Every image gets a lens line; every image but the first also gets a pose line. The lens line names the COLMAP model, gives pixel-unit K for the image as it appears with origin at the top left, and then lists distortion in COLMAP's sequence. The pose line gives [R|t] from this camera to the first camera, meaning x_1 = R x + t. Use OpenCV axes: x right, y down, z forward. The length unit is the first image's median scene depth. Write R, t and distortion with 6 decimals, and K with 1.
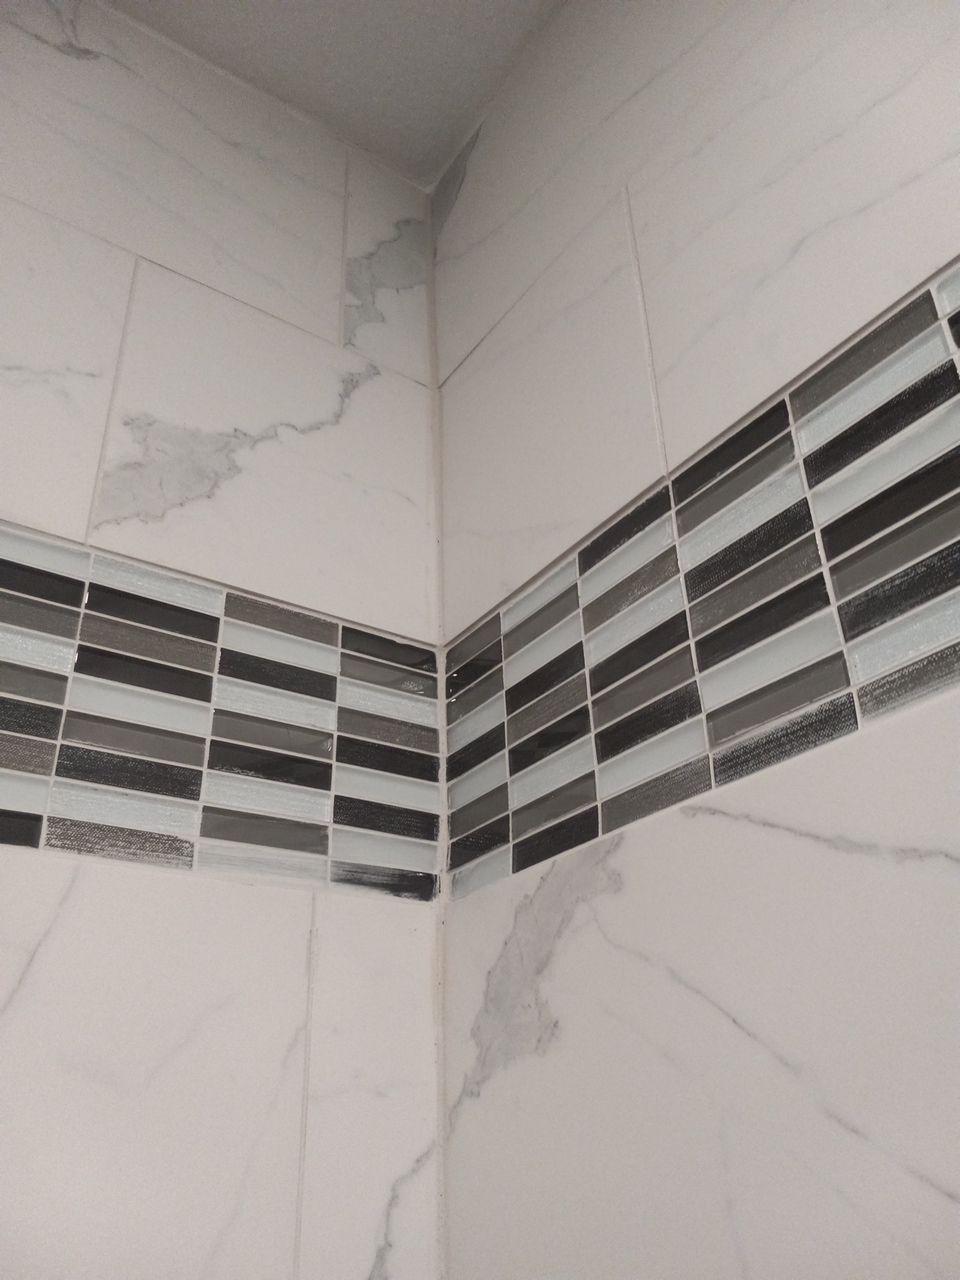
lens RADIAL K [[1008.4, 0, 505.6], [0, 1008.4, 636.3], [0, 0, 1]] dist [0.047085, -0.001699]
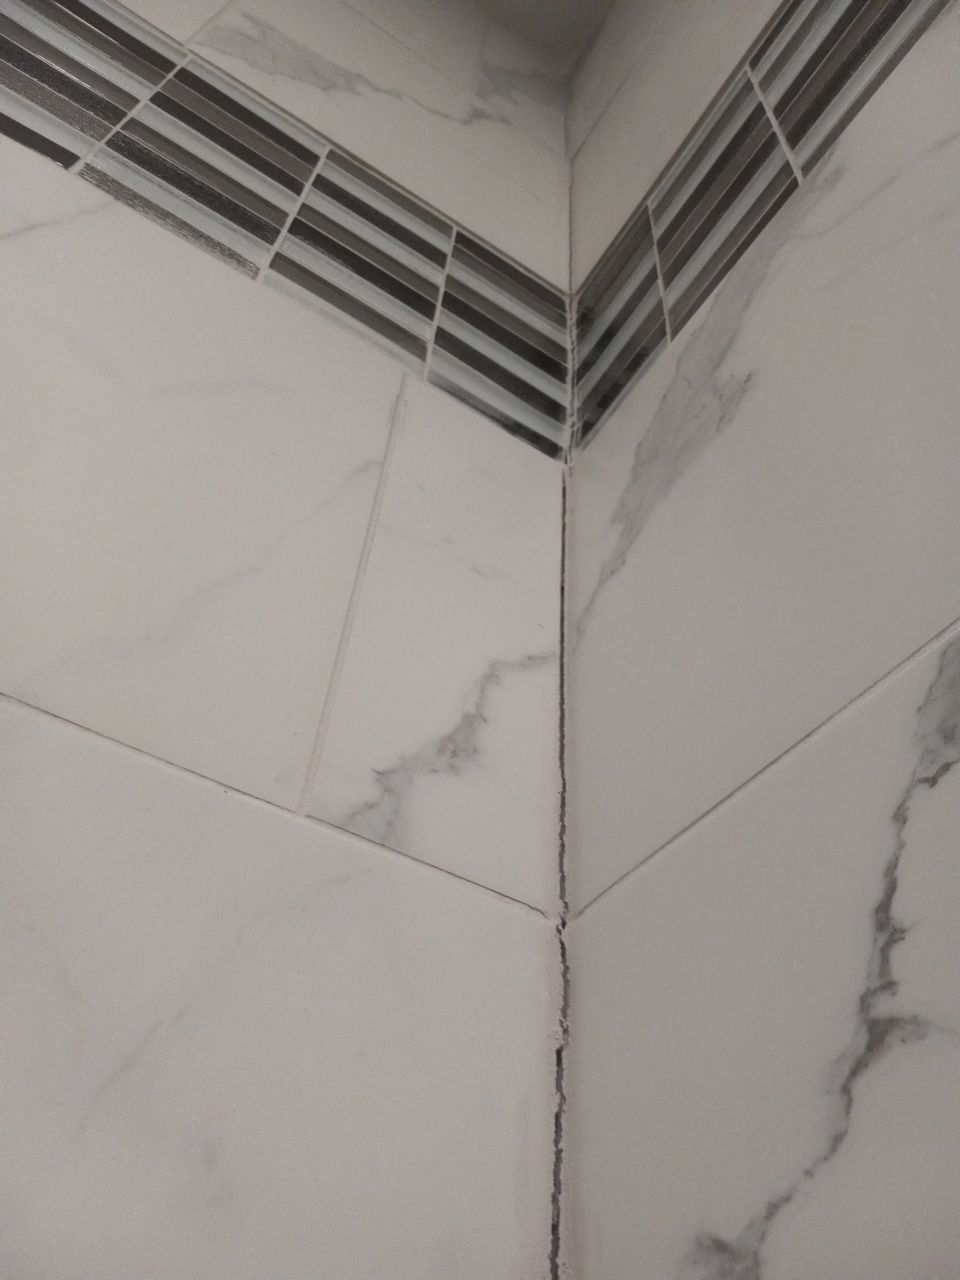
lens RADIAL K [[1032.3, 0, 480.0], [0, 1032.3, 640.0], [0, 0, 1]] dist [0.004221, -0.049899]
pose [[0.991682, 0.020811, -0.127022, -0.028583], [-0.059368, 0.949557, -0.307923, 0.610472], [0.114207, 0.312903, 0.942894, 0.311227]]
